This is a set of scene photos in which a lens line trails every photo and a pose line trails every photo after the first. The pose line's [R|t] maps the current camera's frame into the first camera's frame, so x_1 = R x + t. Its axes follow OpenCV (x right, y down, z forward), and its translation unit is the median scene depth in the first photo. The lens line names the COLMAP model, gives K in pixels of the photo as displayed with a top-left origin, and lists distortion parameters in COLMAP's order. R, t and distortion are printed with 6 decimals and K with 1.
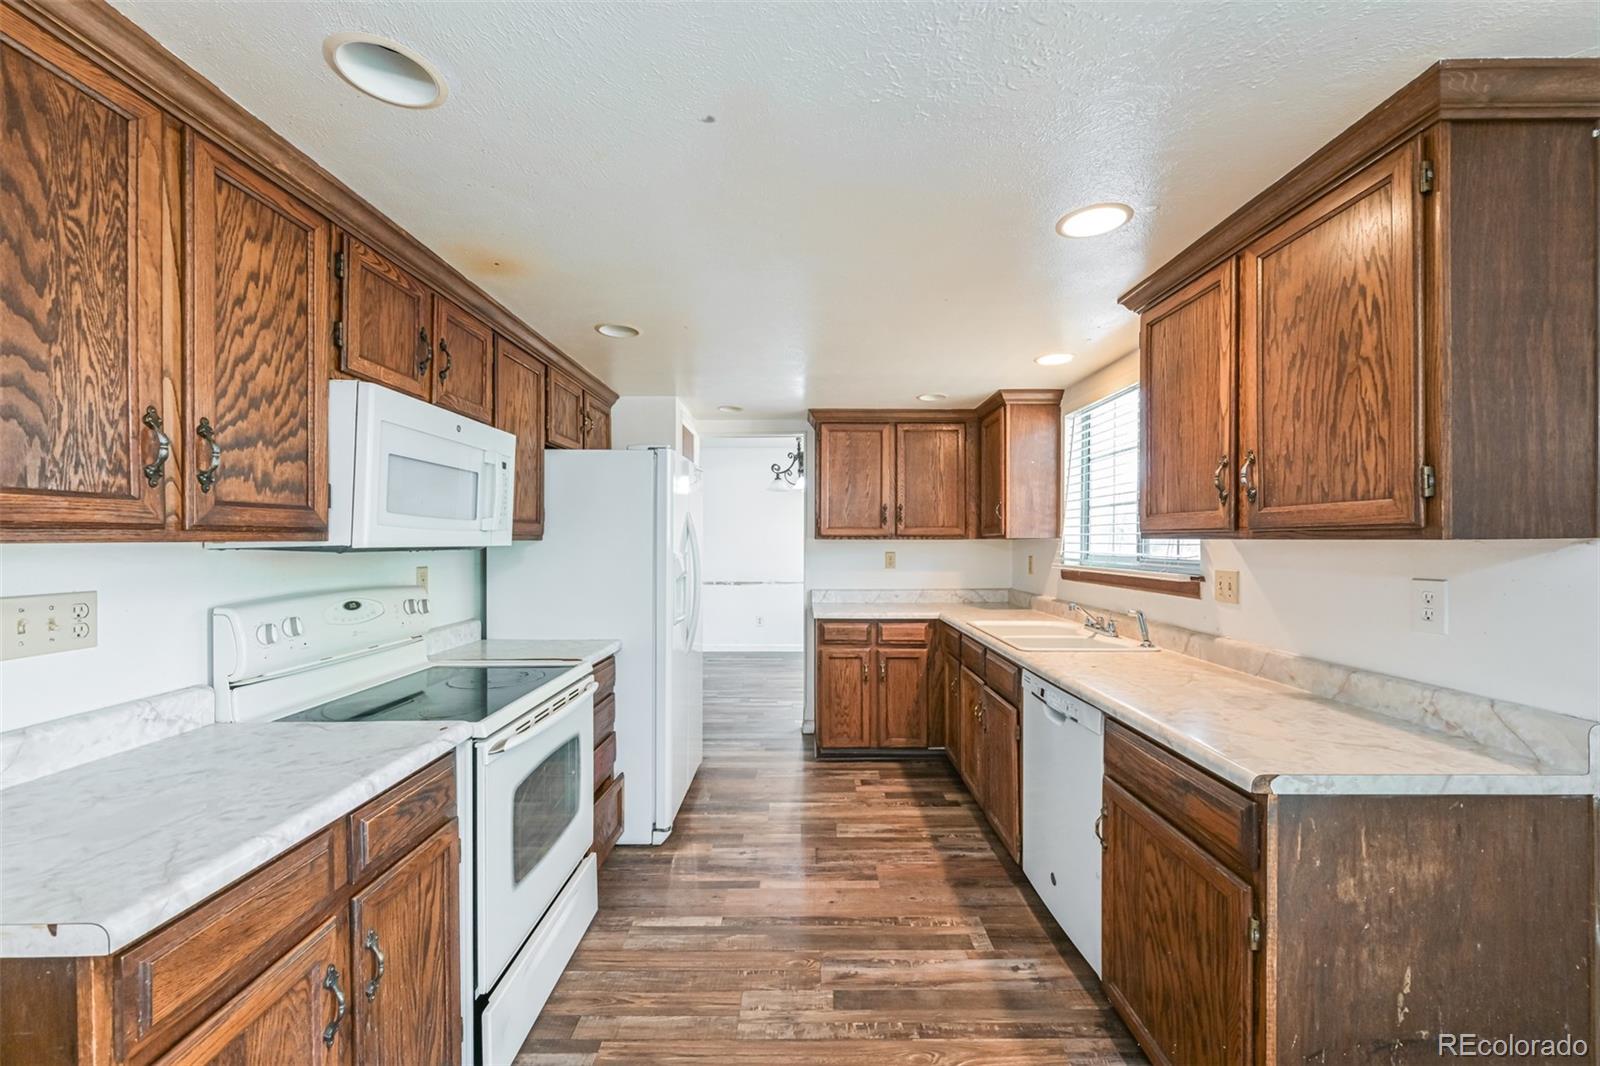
lens RADIAL K [[624.4, 0, 795.3], [0, 624.4, 541.9], [0, 0, 1]] dist [-0.001114, -0.000216]
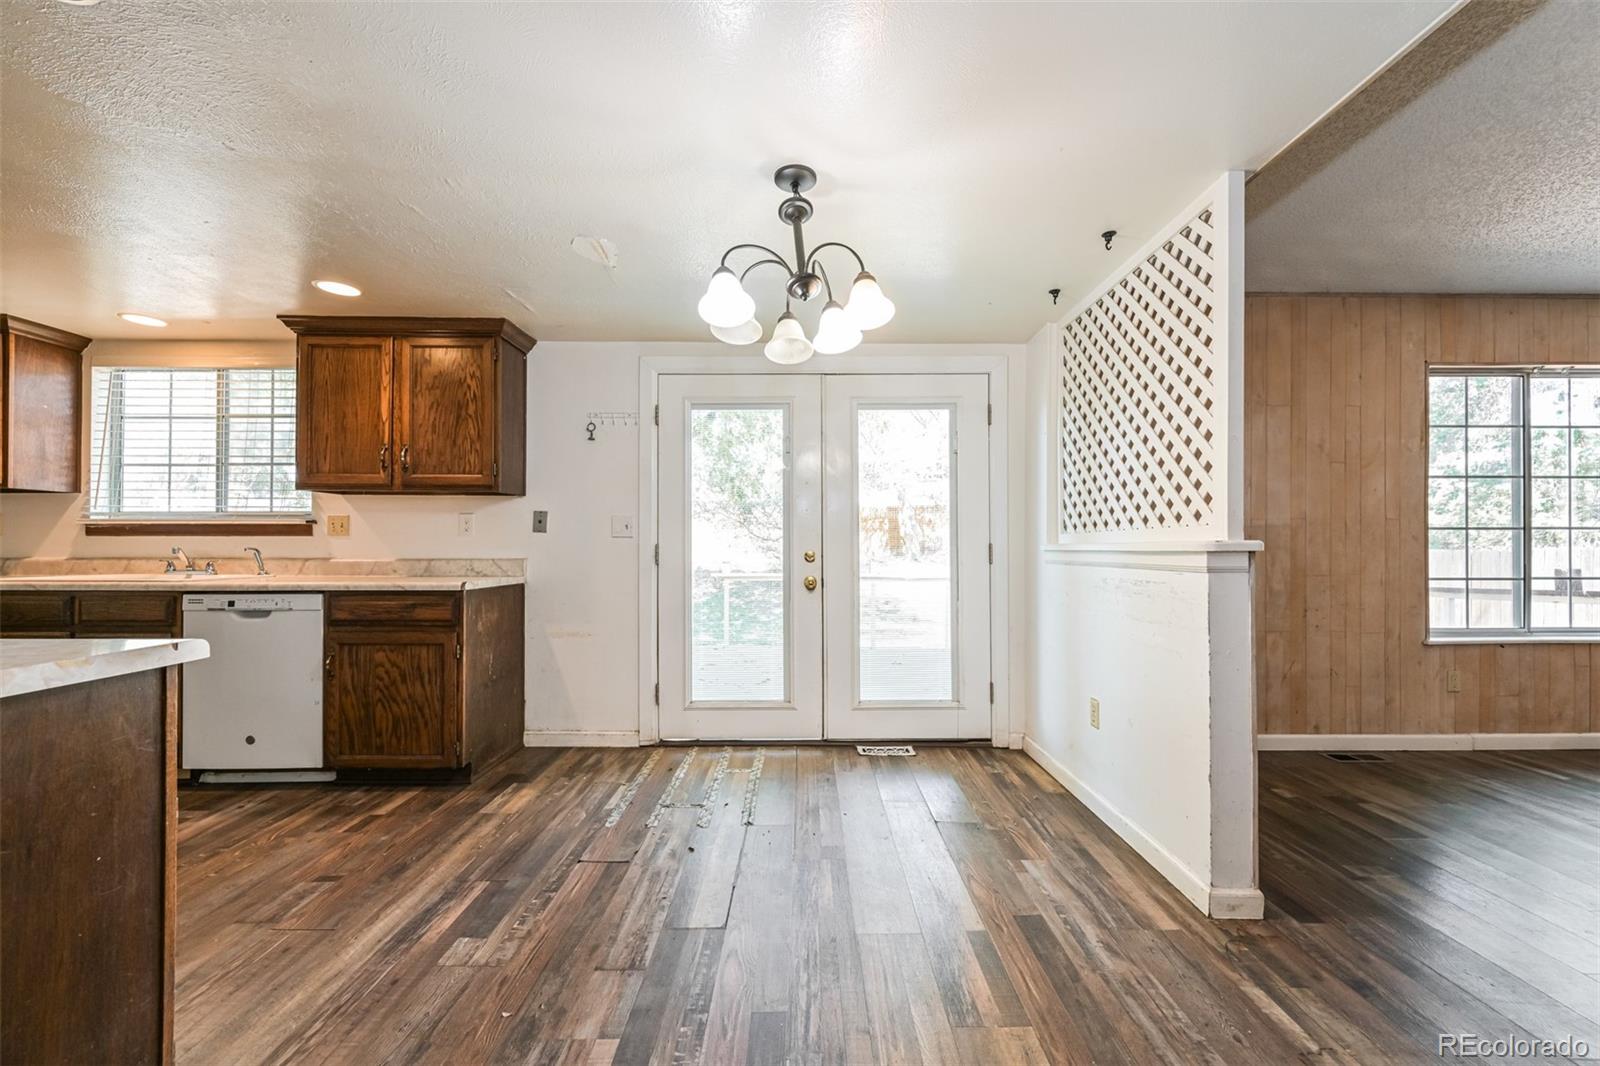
lens RADIAL K [[626.1, 0, 810.4], [0, 626.1, 545.7], [0, 0, 1]] dist [-0.001492, 0.000041]
pose [[-0.014163, 0.005972, 0.999882, -1.091725], [-0.000866, 0.999982, -0.005984, 0.158914], [-0.999899, -0.000951, -0.014157, -0.197213]]
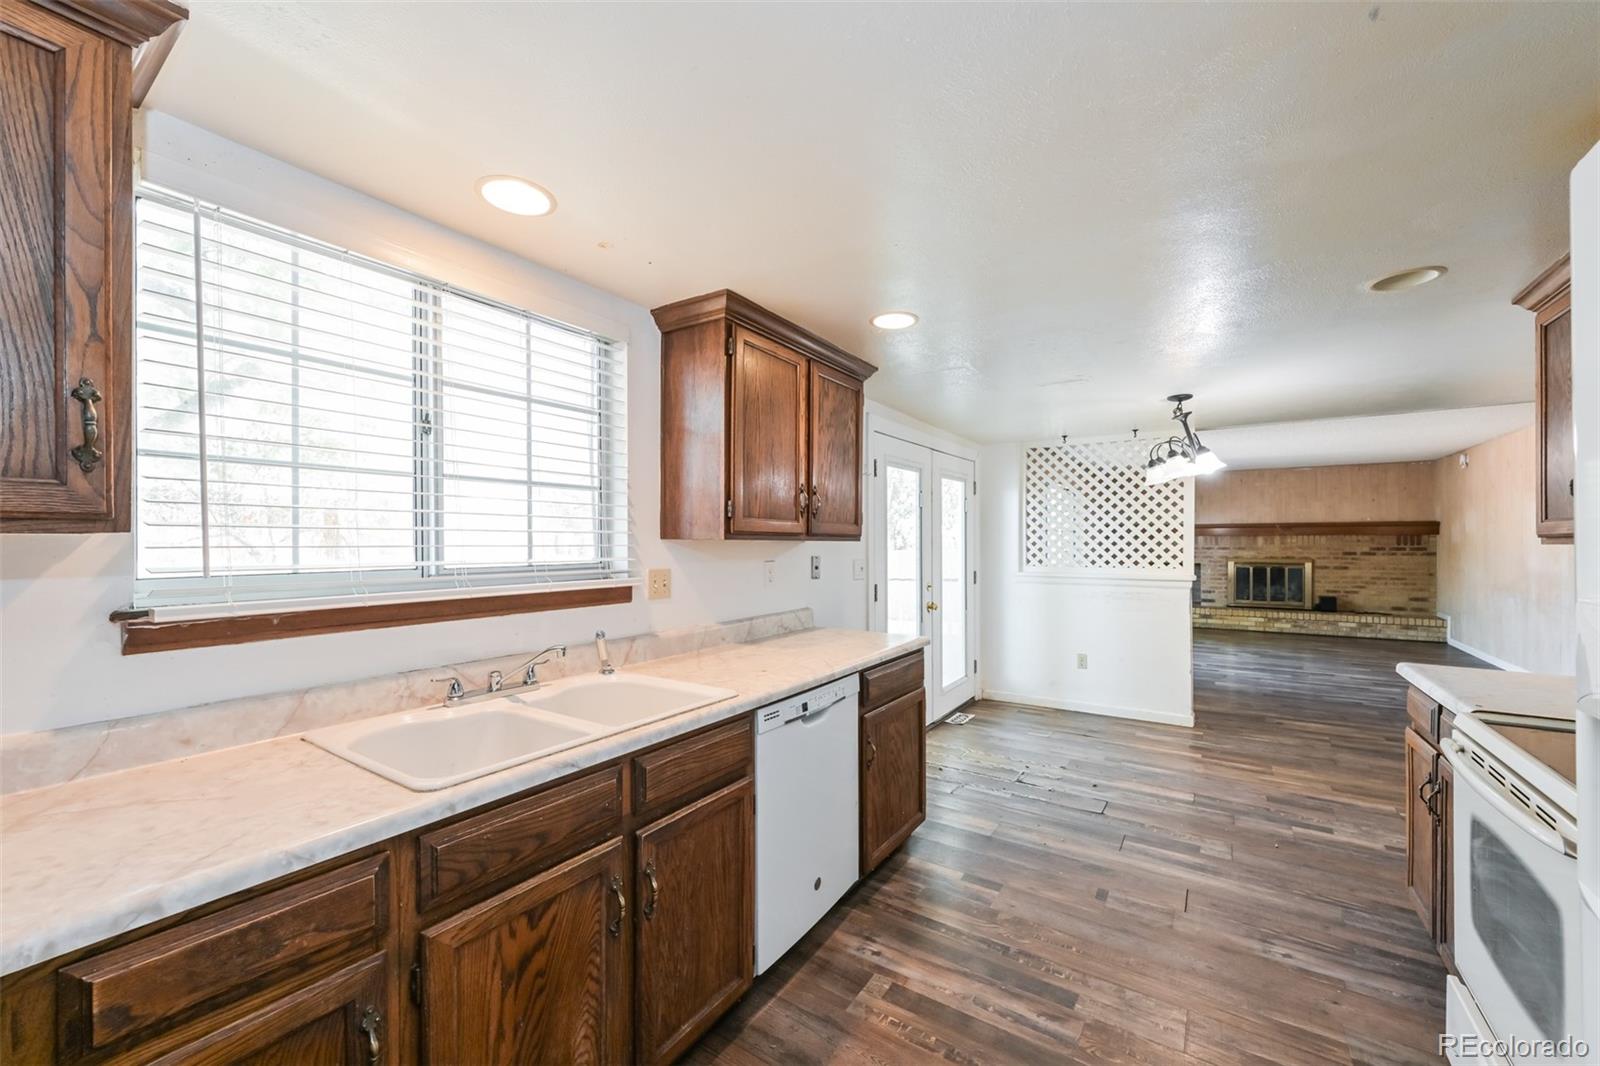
lens RADIAL K [[624.4, 0, 795.3], [0, 624.4, 541.9], [0, 0, 1]] dist [-0.001114, -0.000216]
pose [[-0.833232, -0.000304, 0.552924, -0.120804], [0.001572, 0.999995, 0.002918, -0.004441], [-0.552922, 0.003300, -0.833227, 2.162857]]
